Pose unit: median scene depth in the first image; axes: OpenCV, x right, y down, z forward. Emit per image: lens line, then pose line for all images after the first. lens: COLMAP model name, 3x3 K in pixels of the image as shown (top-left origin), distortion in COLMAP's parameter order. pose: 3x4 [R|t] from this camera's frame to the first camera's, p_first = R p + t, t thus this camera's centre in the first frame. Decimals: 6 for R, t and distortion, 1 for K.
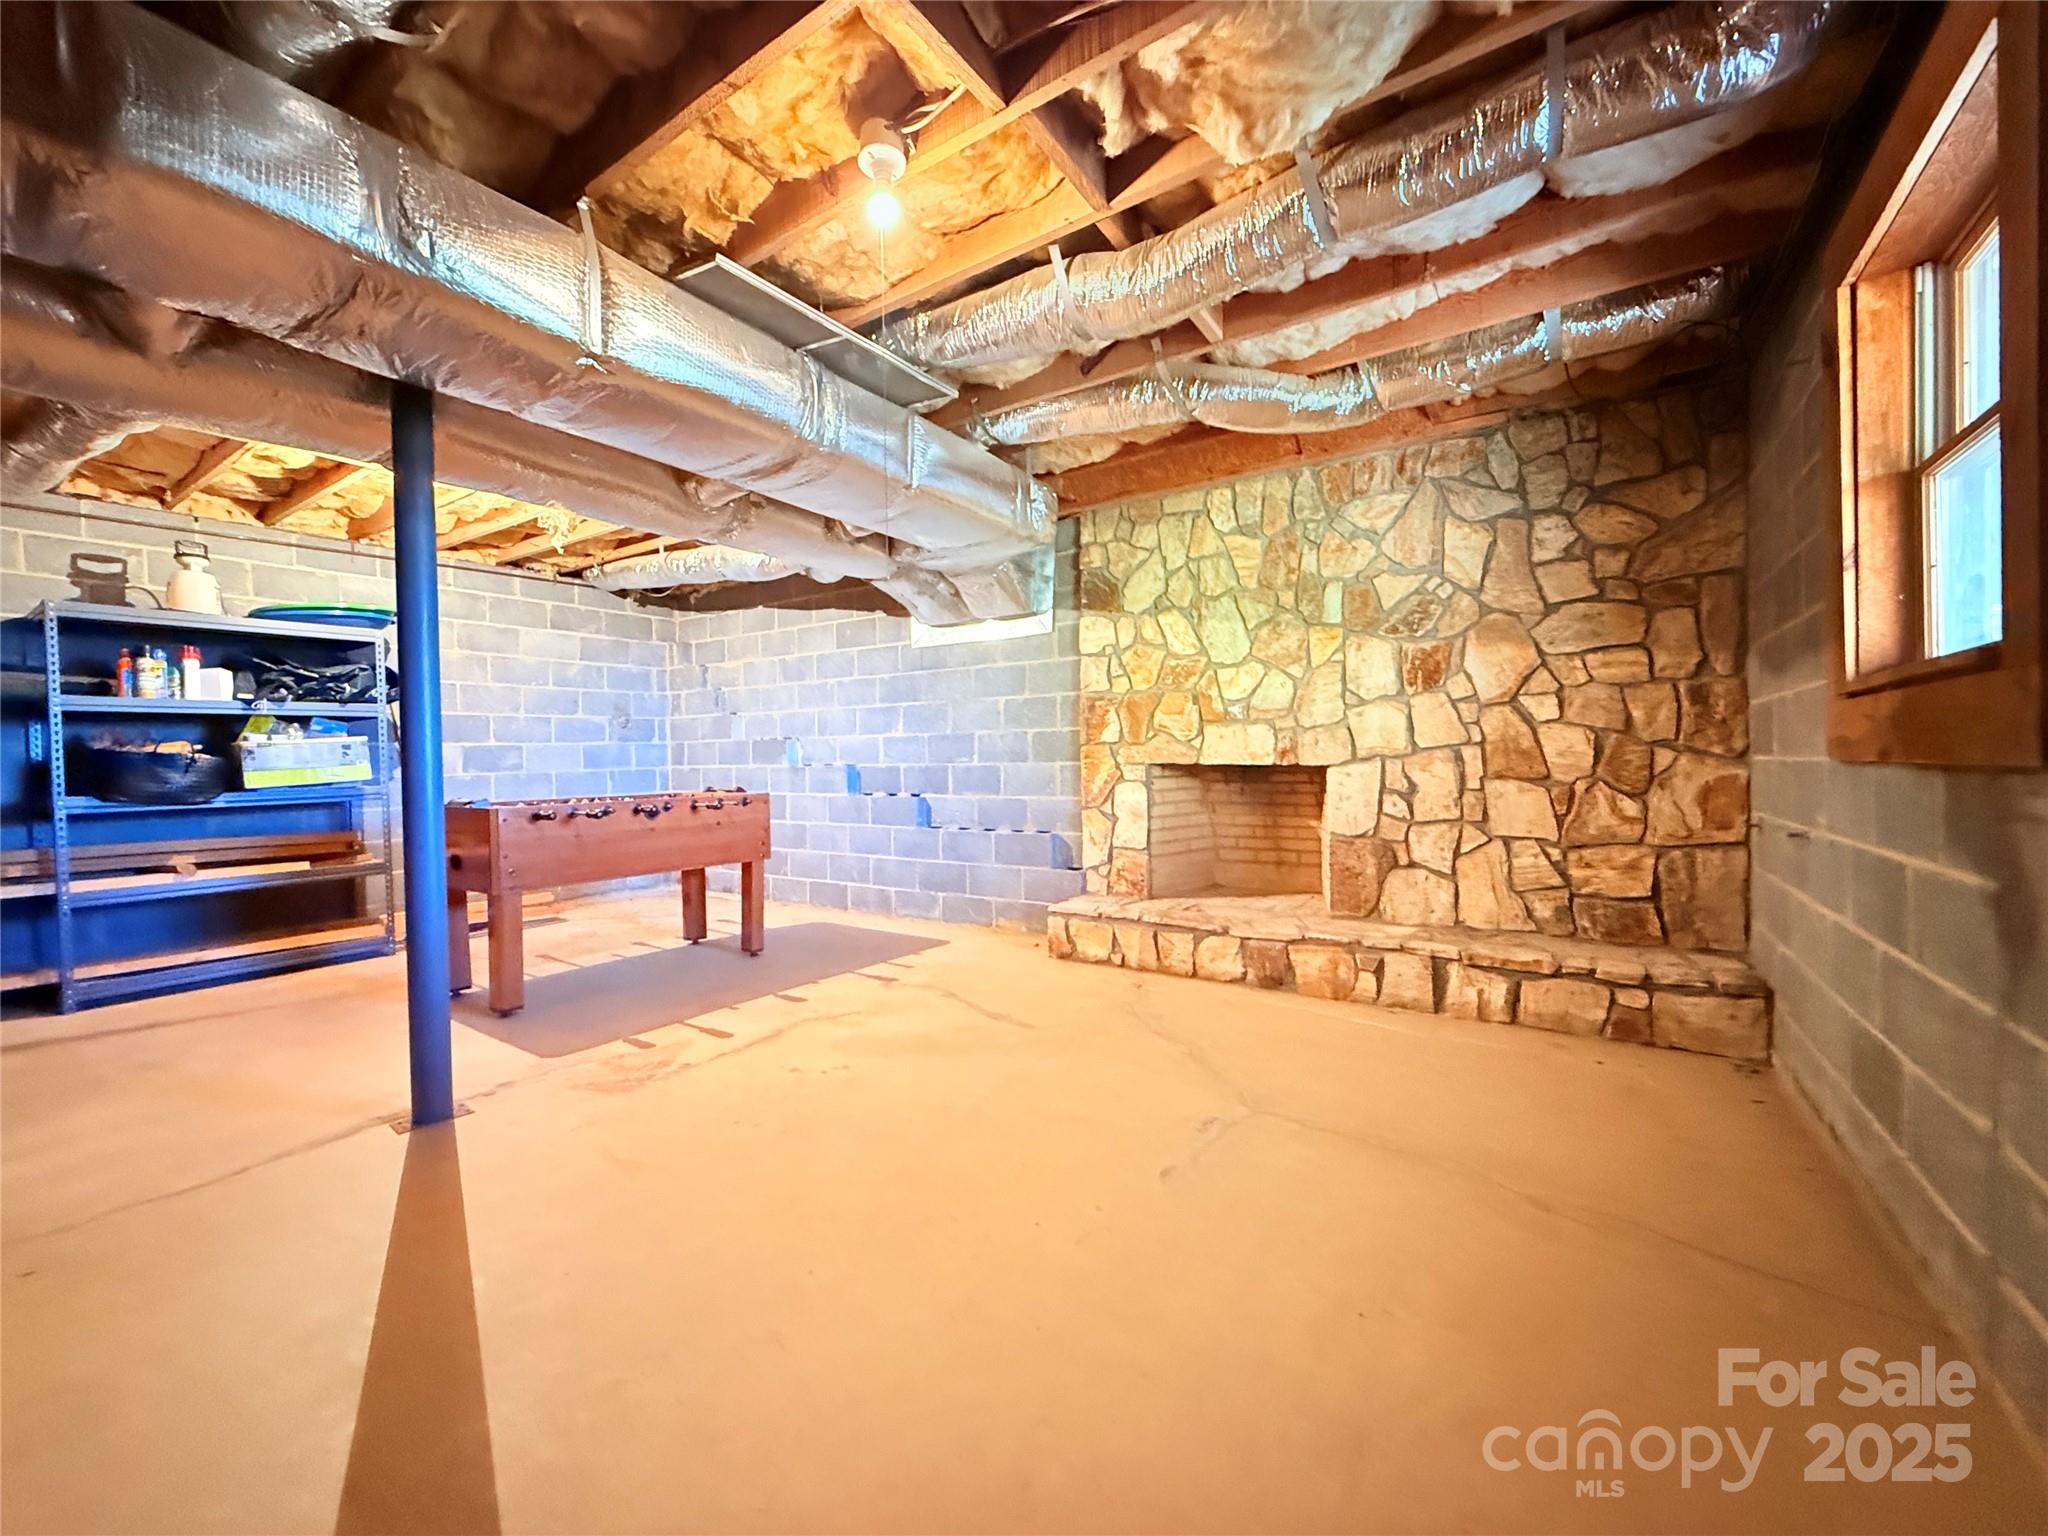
lens RADIAL K [[844.4, 0, 1035.1], [0, 844.4, 768.4], [0, 0, 1]] dist [-0.000834, -0.000339]
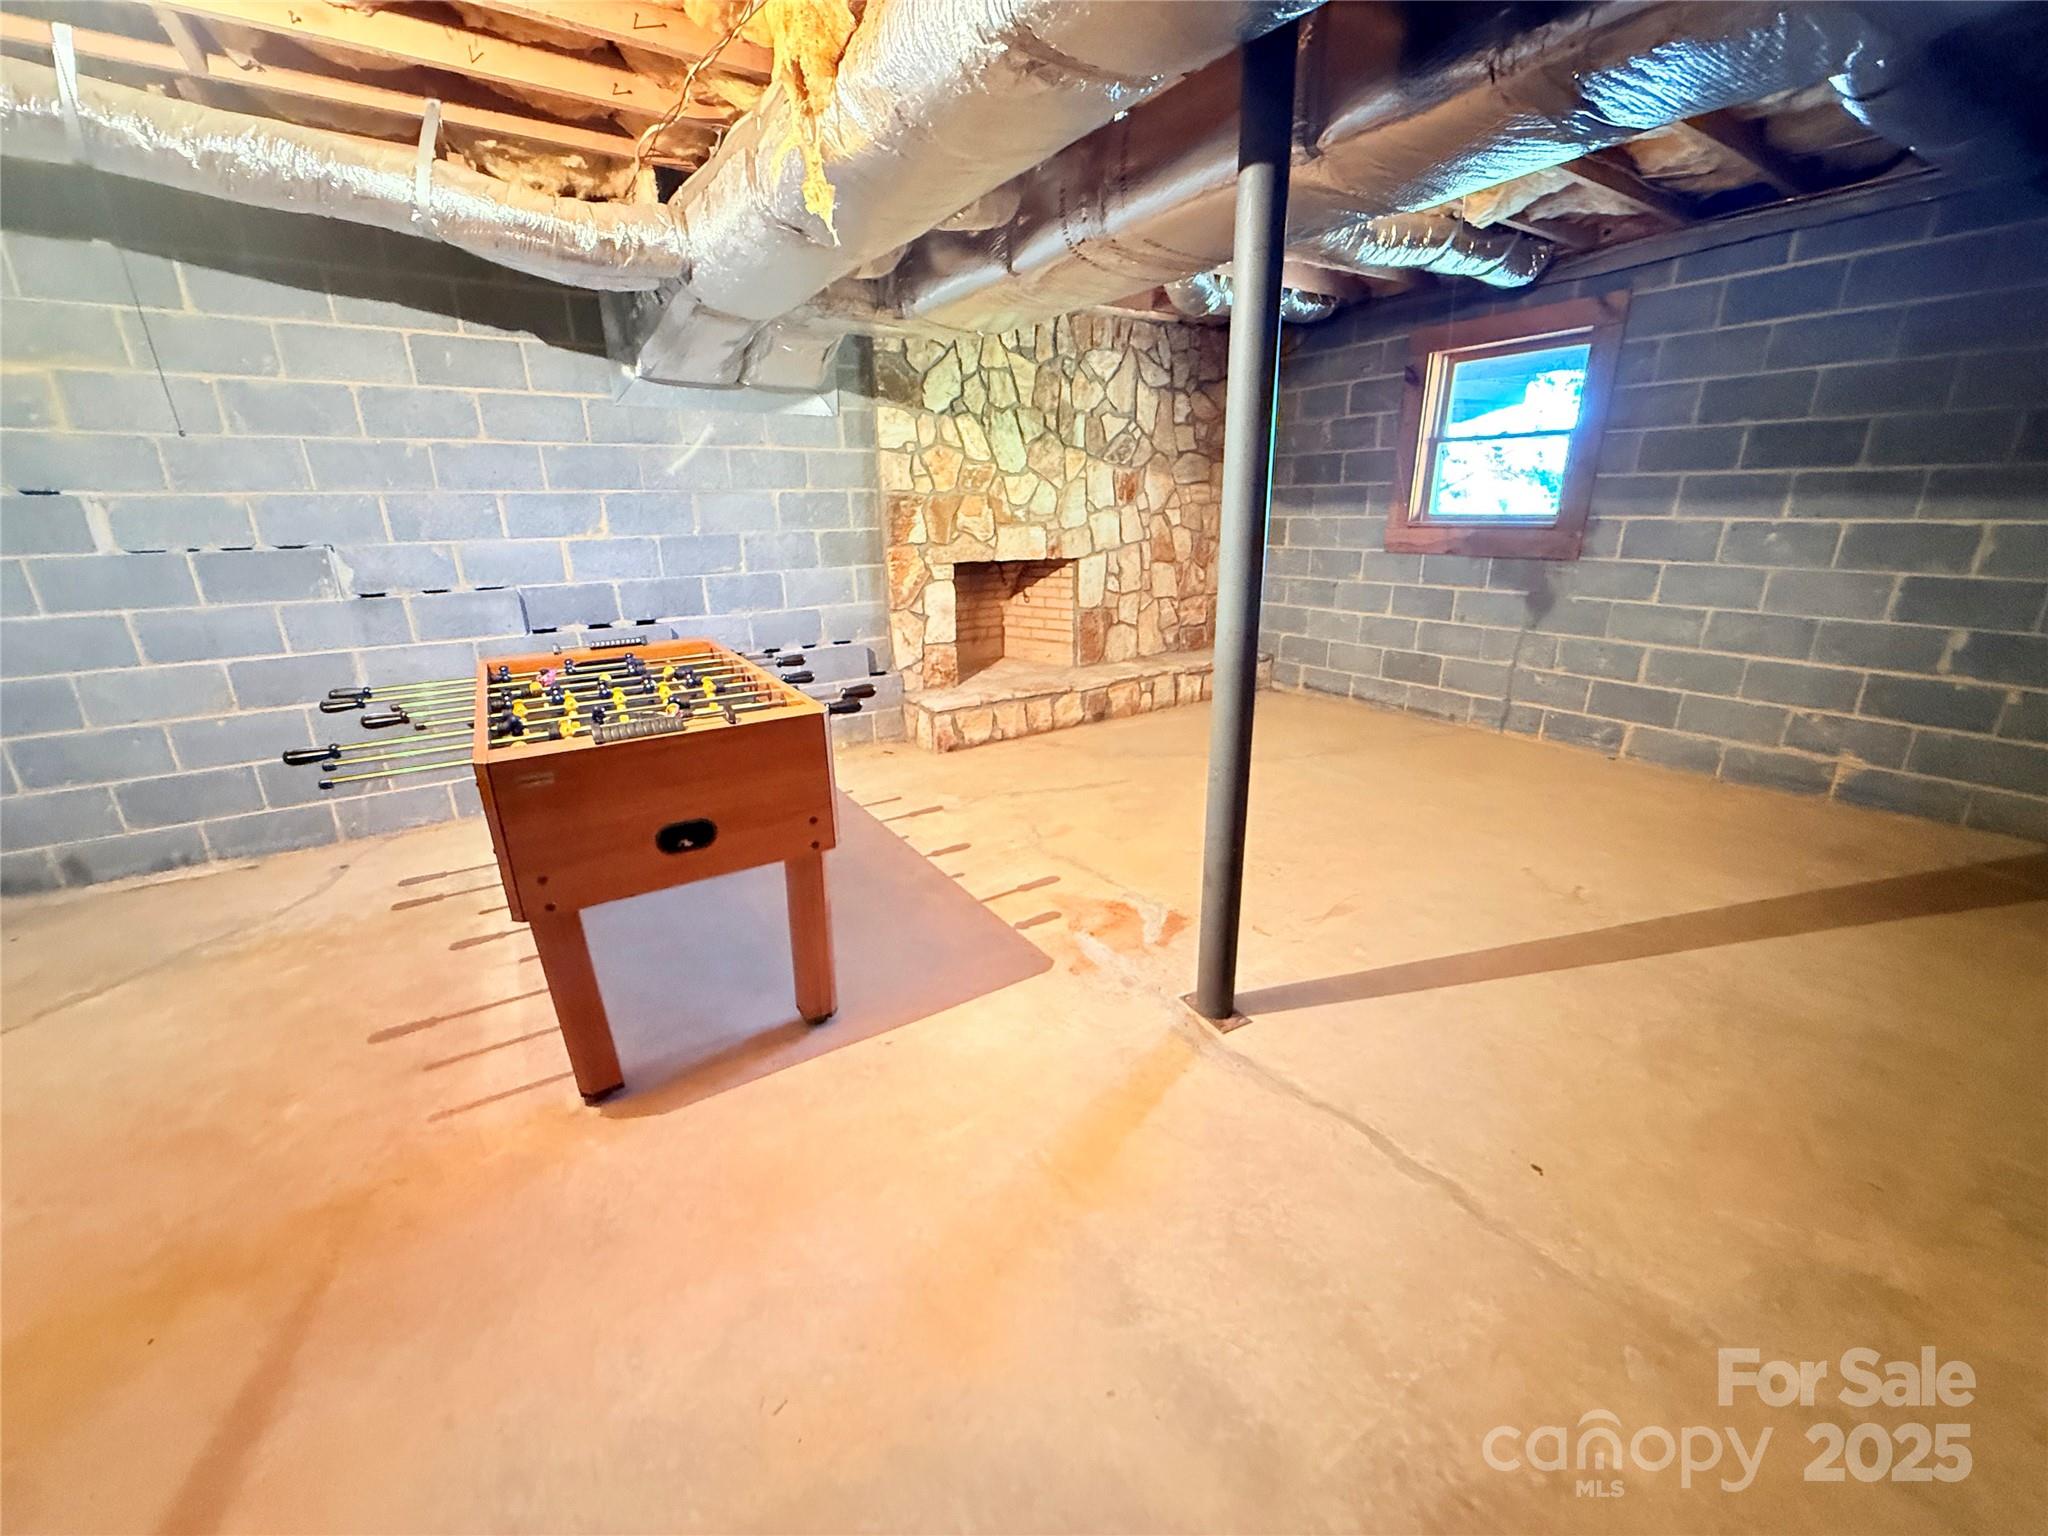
lens RADIAL K [[844.4, 0, 1035.1], [0, 844.4, 768.4], [0, 0, 1]] dist [-0.000834, -0.000339]
pose [[0.346230, -0.275941, 0.896650, -0.968006], [0.017718, 0.957517, 0.287831, -0.069466], [-0.937982, -0.083769, 0.336410, 0.560277]]
